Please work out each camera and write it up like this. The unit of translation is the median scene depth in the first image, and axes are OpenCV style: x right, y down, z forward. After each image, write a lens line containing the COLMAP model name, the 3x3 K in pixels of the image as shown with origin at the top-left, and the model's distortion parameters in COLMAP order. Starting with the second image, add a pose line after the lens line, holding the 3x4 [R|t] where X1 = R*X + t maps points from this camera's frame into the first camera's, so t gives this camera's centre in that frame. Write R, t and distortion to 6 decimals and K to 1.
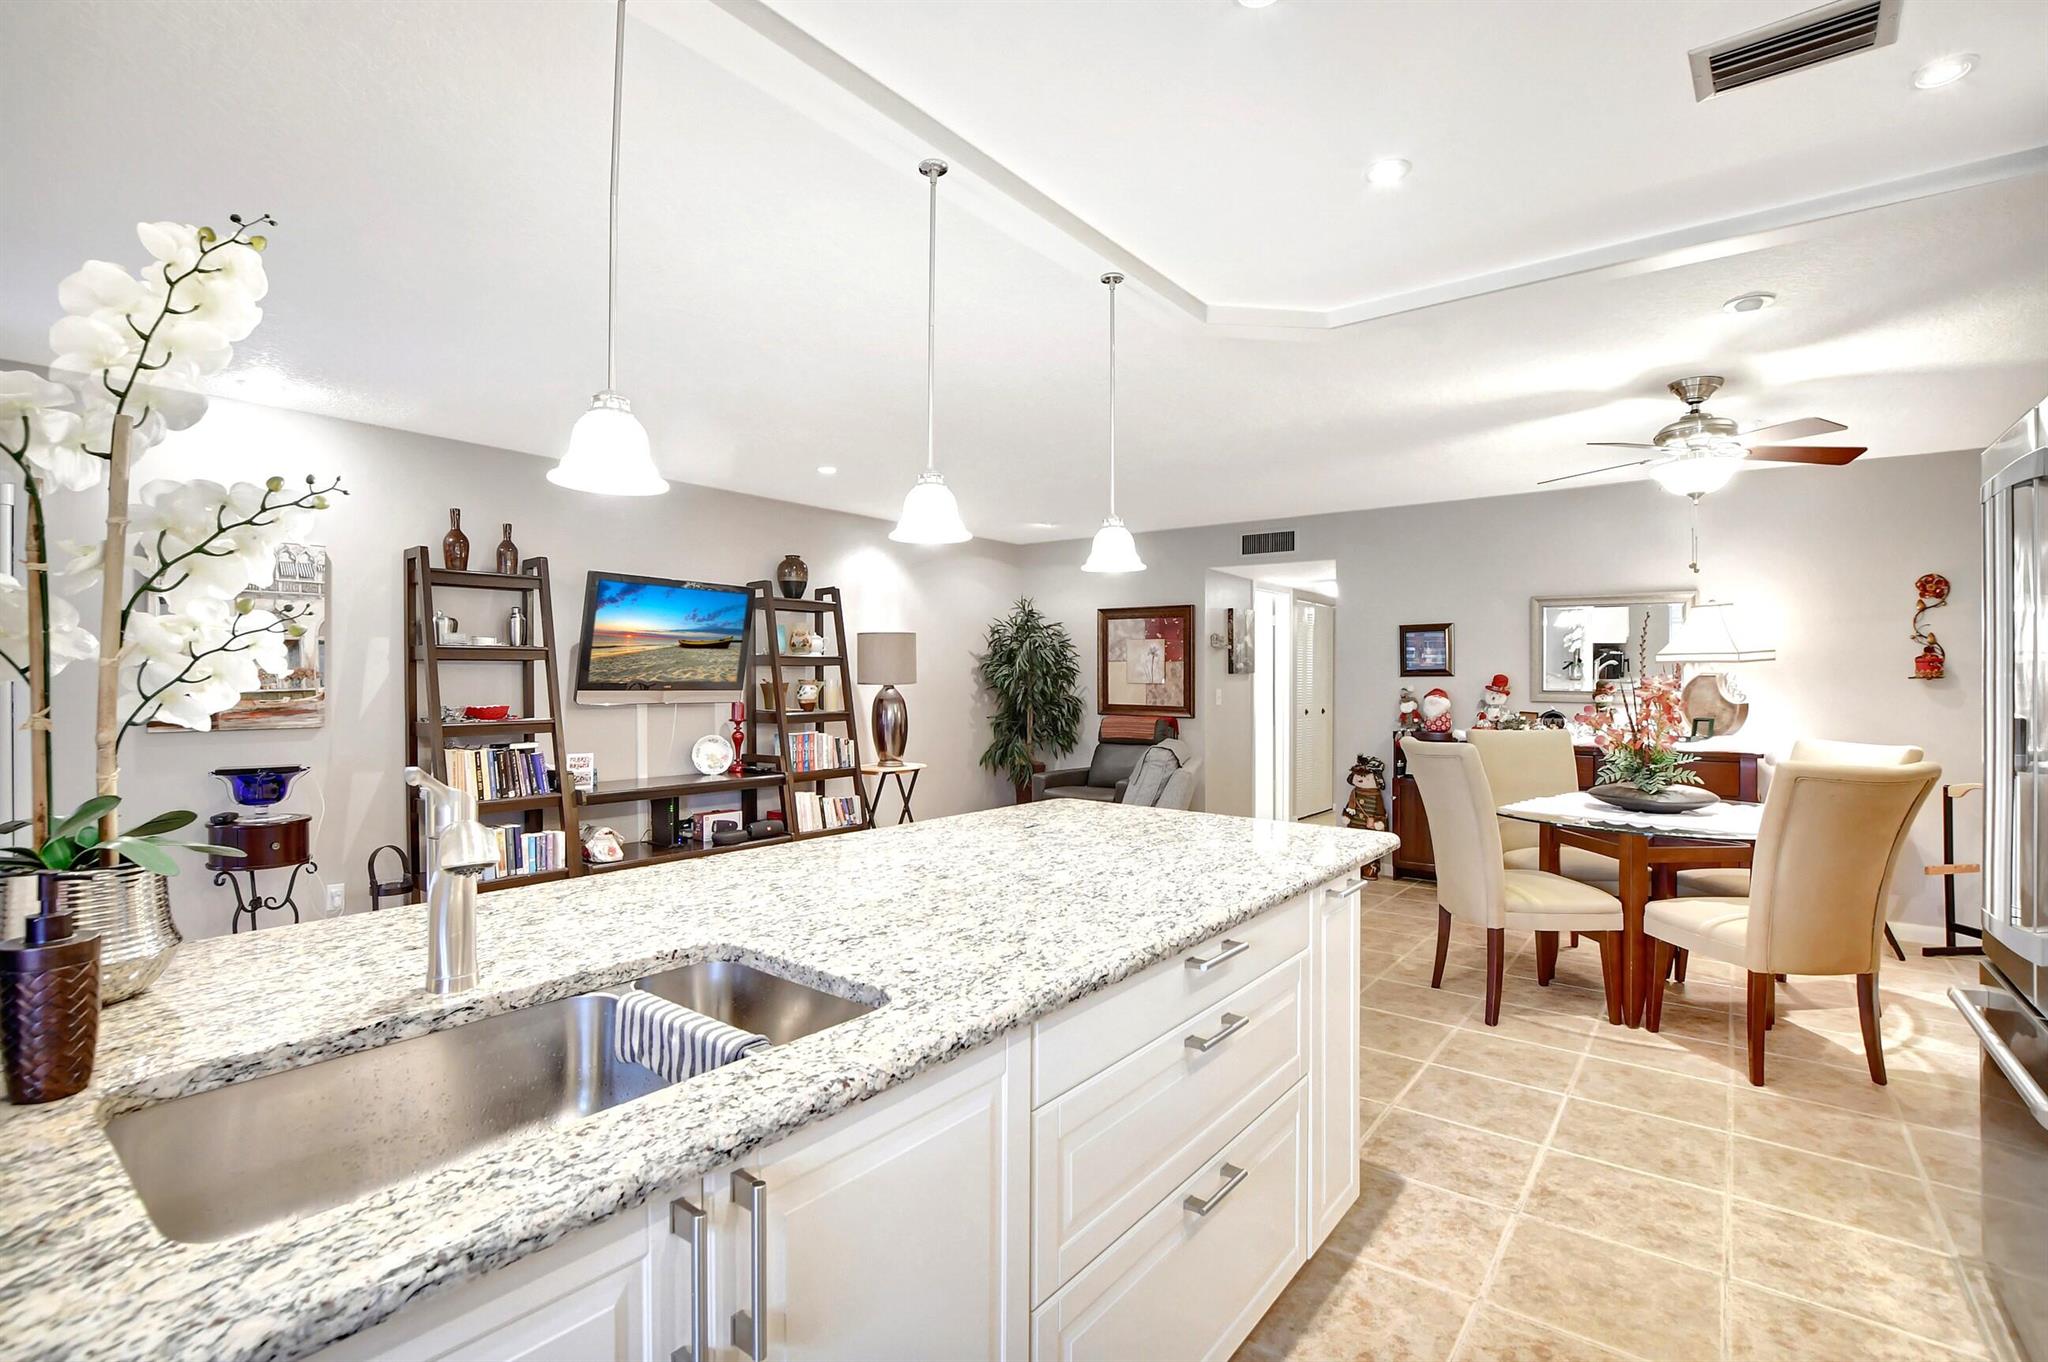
lens RADIAL K [[923.1, 0, 1015.7], [0, 923.1, 690.5], [0, 0, 1]] dist [-0.025049, 0.001518]
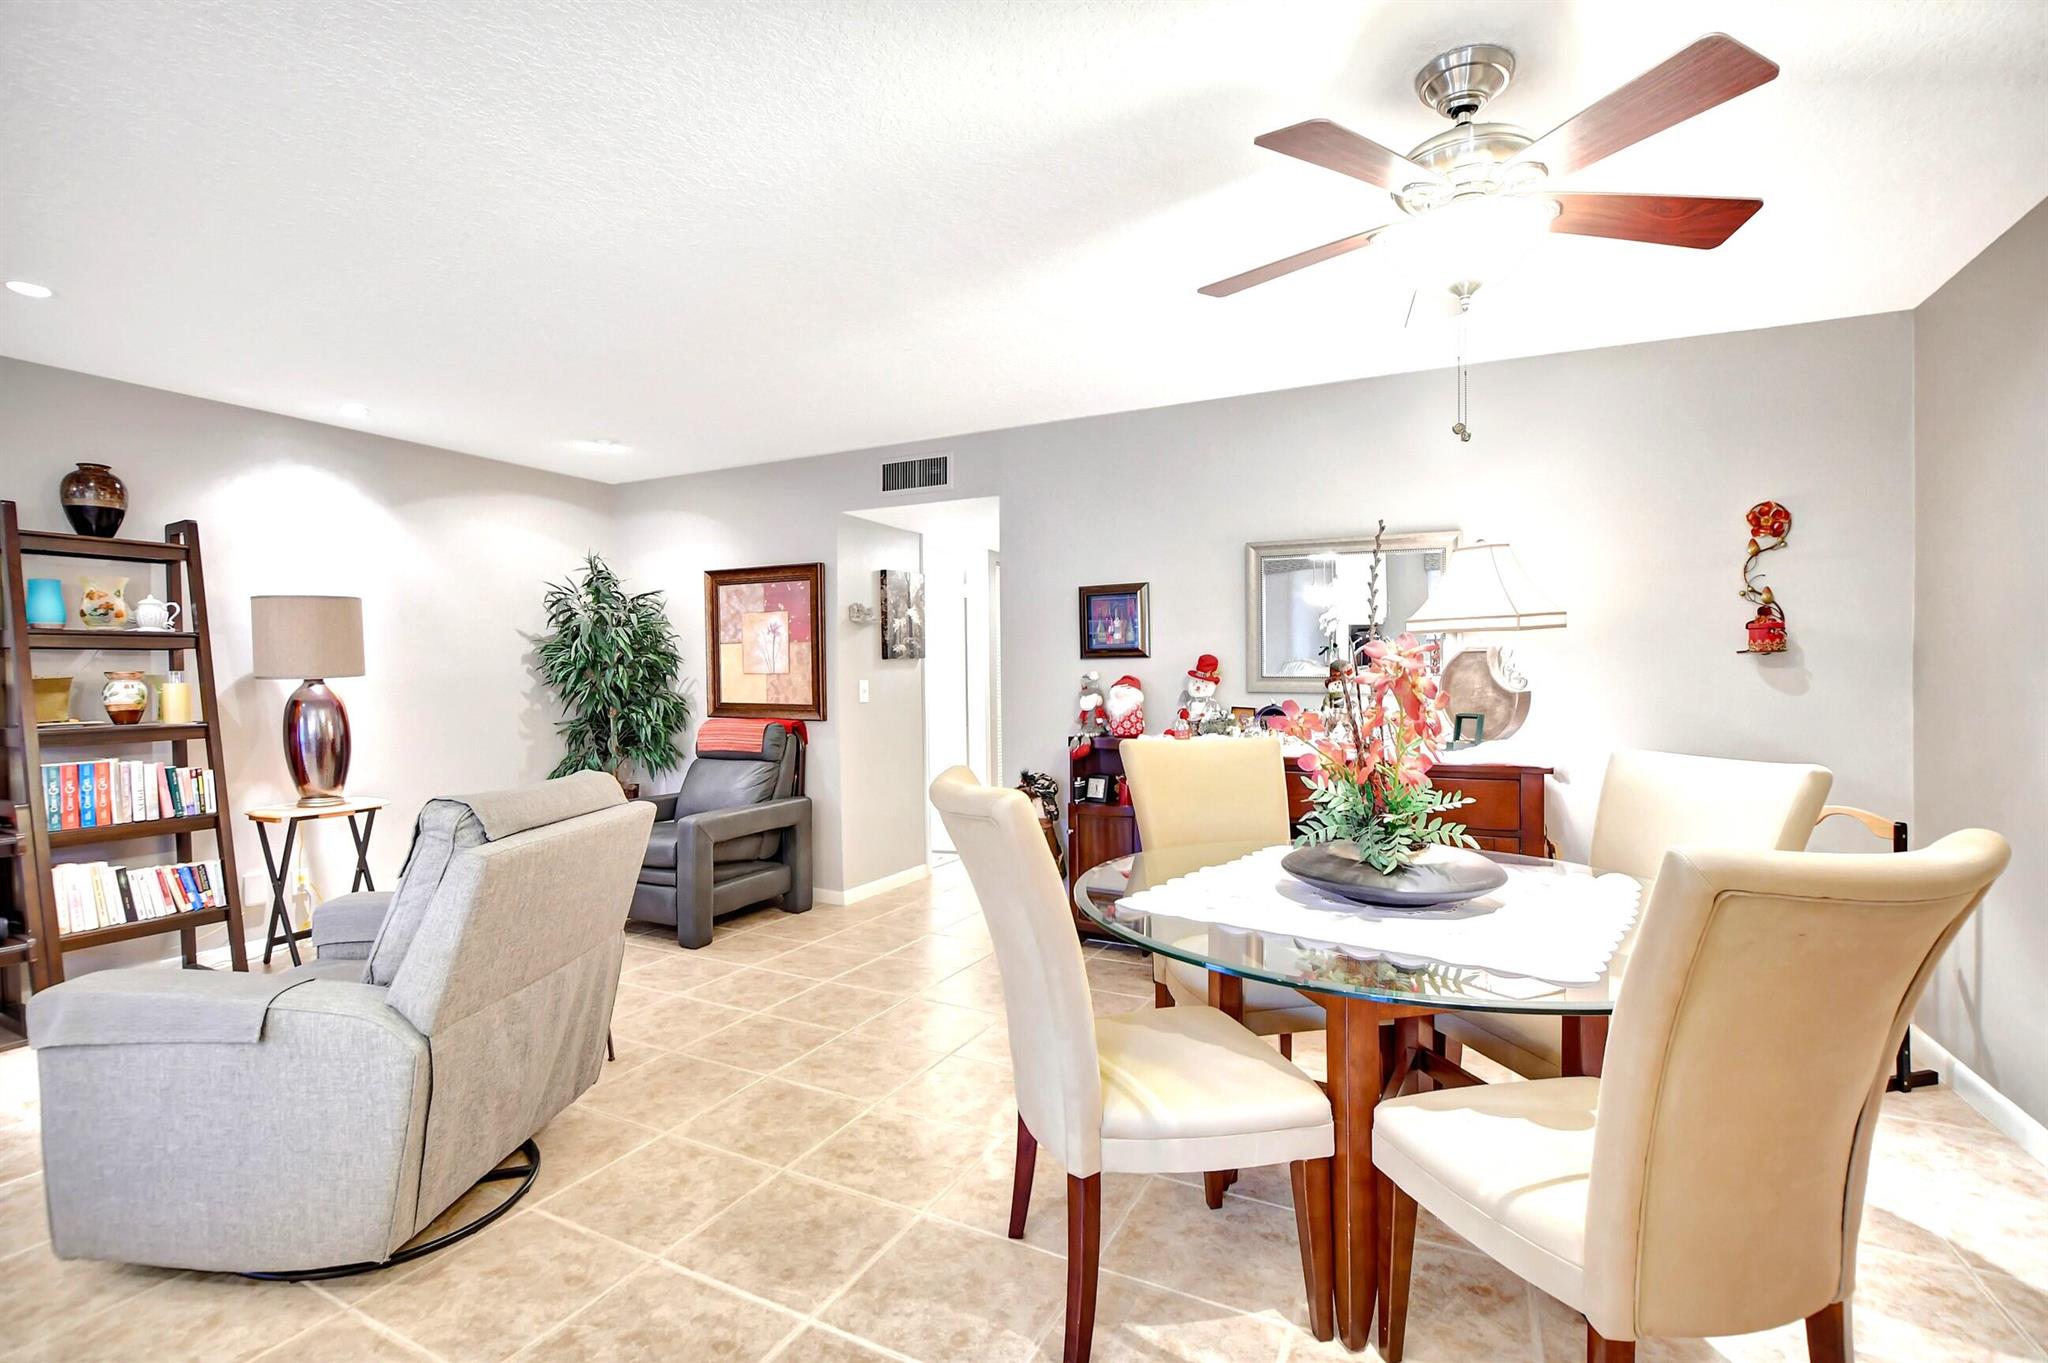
lens RADIAL K [[923.1, 0, 1001.5], [0, 923.1, 690.4], [0, 0, 1]] dist [-0.025049, 0.001518]
pose [[0.983174, -0.011919, 0.182282, 0.260822], [0.011044, 0.999922, 0.005815, 0.004337], [-0.182337, -0.003704, 0.983229, 0.354925]]
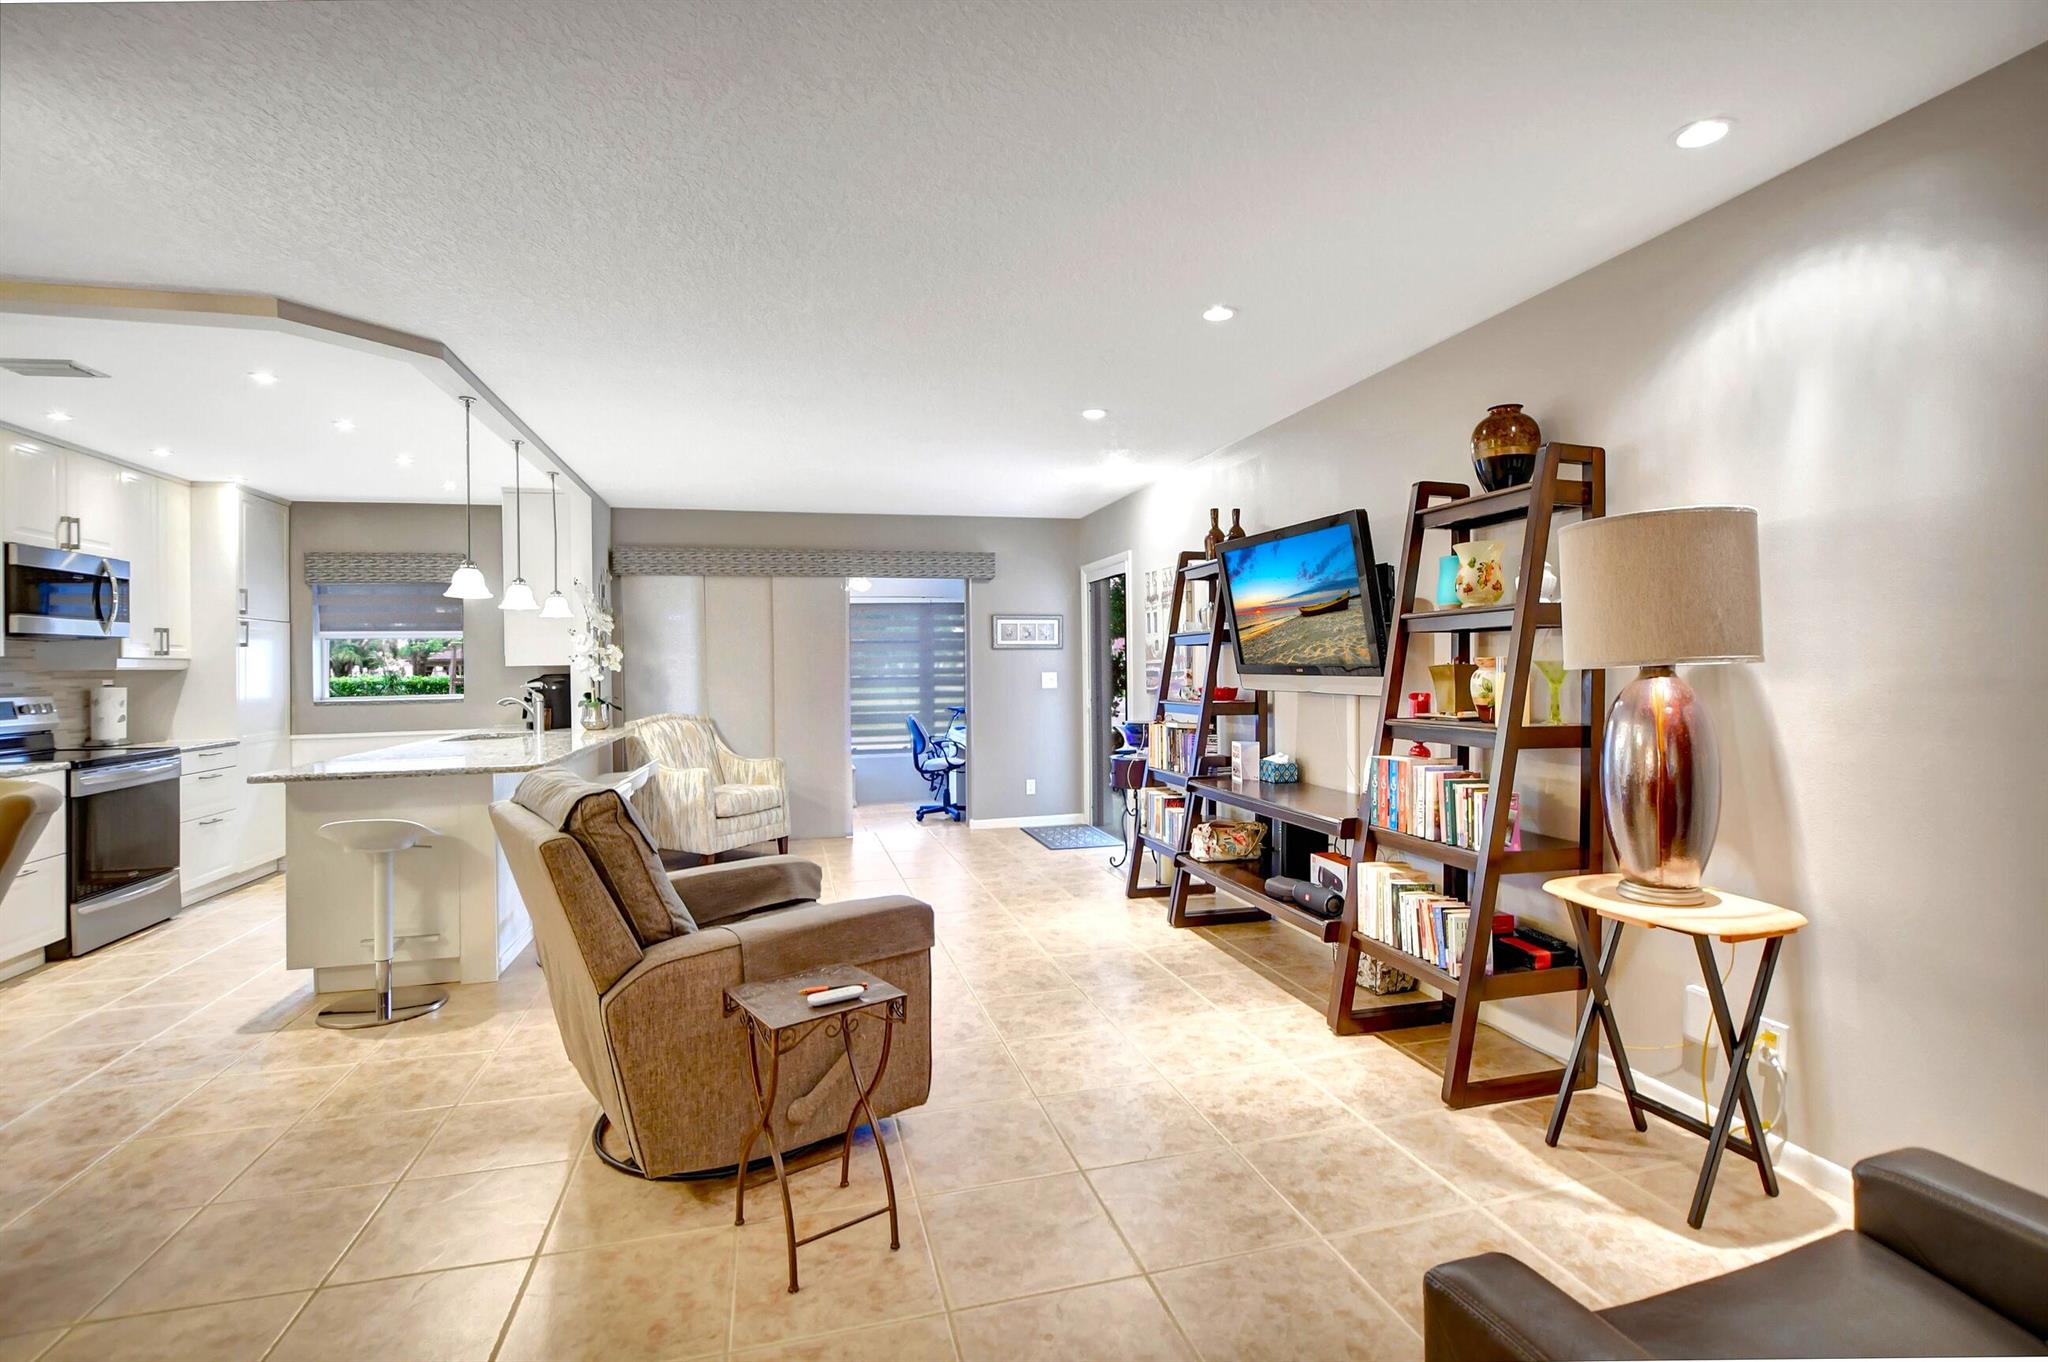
lens RADIAL K [[923.1, 0, 1005.1], [0, 923.1, 674.7], [0, 0, 1]] dist [-0.025049, 0.001518]
pose [[-0.605459, 0.013629, -0.795760, 0.356863], [0.002364, 0.999880, 0.015326, -0.011525], [0.795873, 0.007398, -0.605418, 1.228208]]
